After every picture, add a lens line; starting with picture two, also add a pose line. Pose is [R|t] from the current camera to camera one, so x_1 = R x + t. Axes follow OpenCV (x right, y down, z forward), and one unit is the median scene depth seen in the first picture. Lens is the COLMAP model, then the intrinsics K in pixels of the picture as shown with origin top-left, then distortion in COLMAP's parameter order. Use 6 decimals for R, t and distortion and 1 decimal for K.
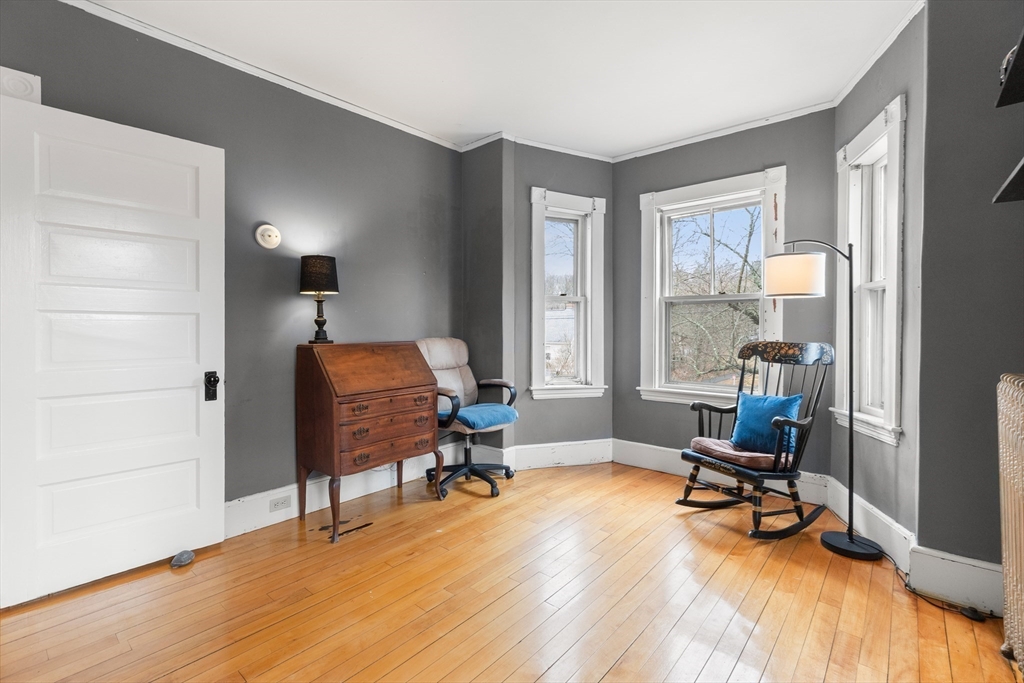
lens RADIAL K [[463.1, 0, 530.3], [0, 463.1, 327.6], [0, 0, 1]] dist [0.004970, 0.000569]
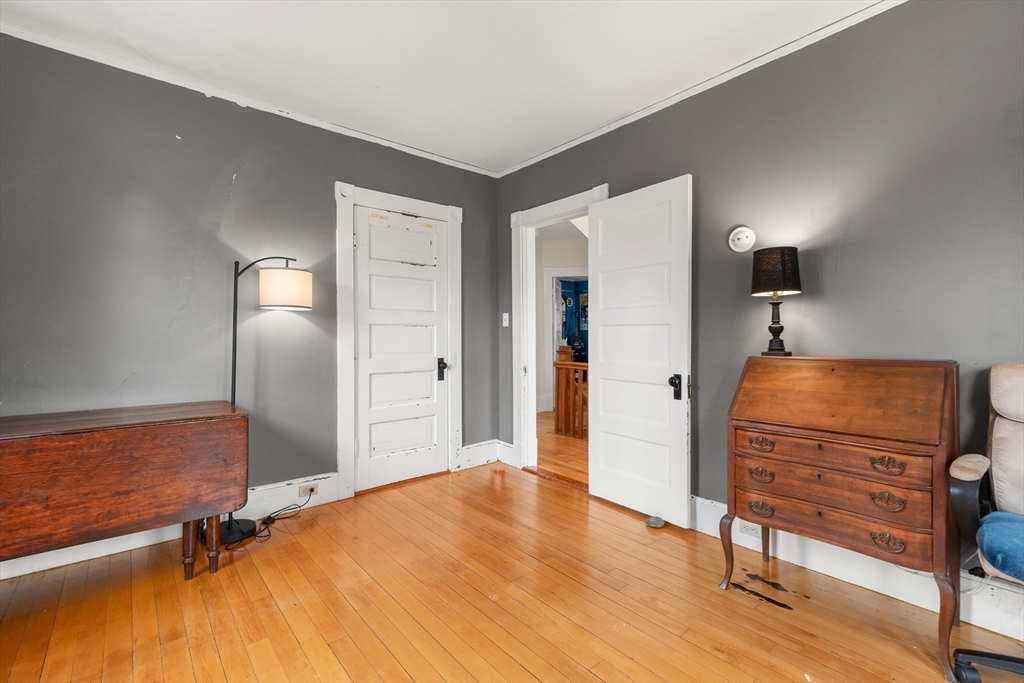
lens RADIAL K [[463.1, 0, 515.5], [0, 463.1, 338.9], [0, 0, 1]] dist [0.004970, 0.000569]
pose [[-0.192174, 0.006309, -0.981341, 0.434710], [-0.003748, 0.999967, 0.007163, 0.000857], [0.981354, 0.005054, -0.192144, 0.705981]]
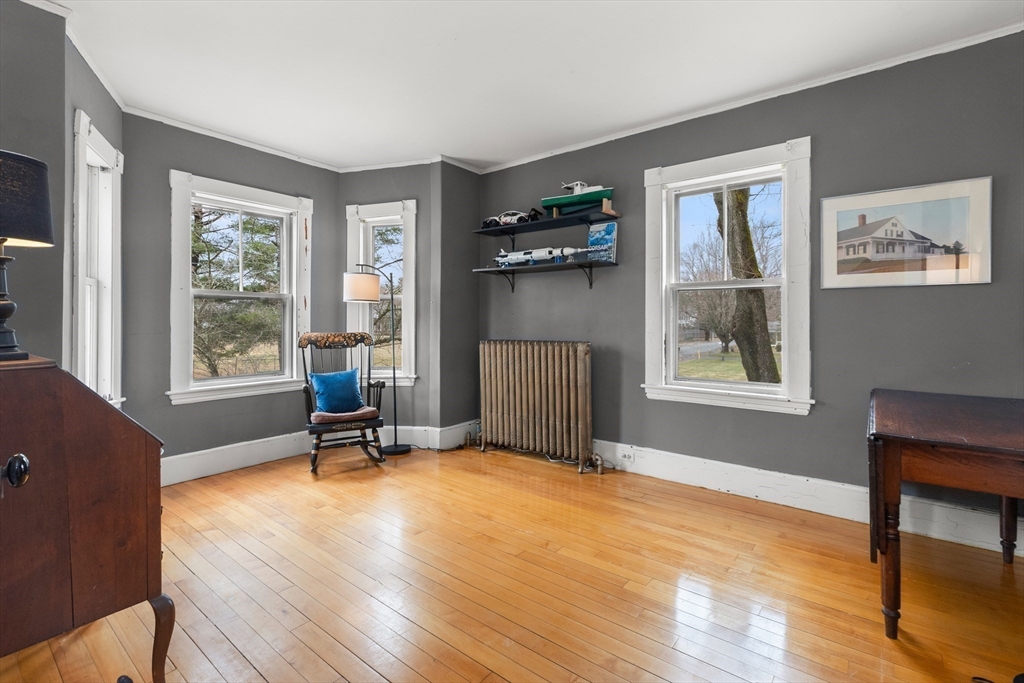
lens RADIAL K [[463.1, 0, 514.8], [0, 463.1, 318.9], [0, 0, 1]] dist [0.004970, 0.000569]
pose [[-0.018111, 0.003699, 0.999829, -0.908307], [0.001302, 0.999992, -0.003676, -0.004571], [-0.999835, 0.001235, -0.018116, 0.529553]]
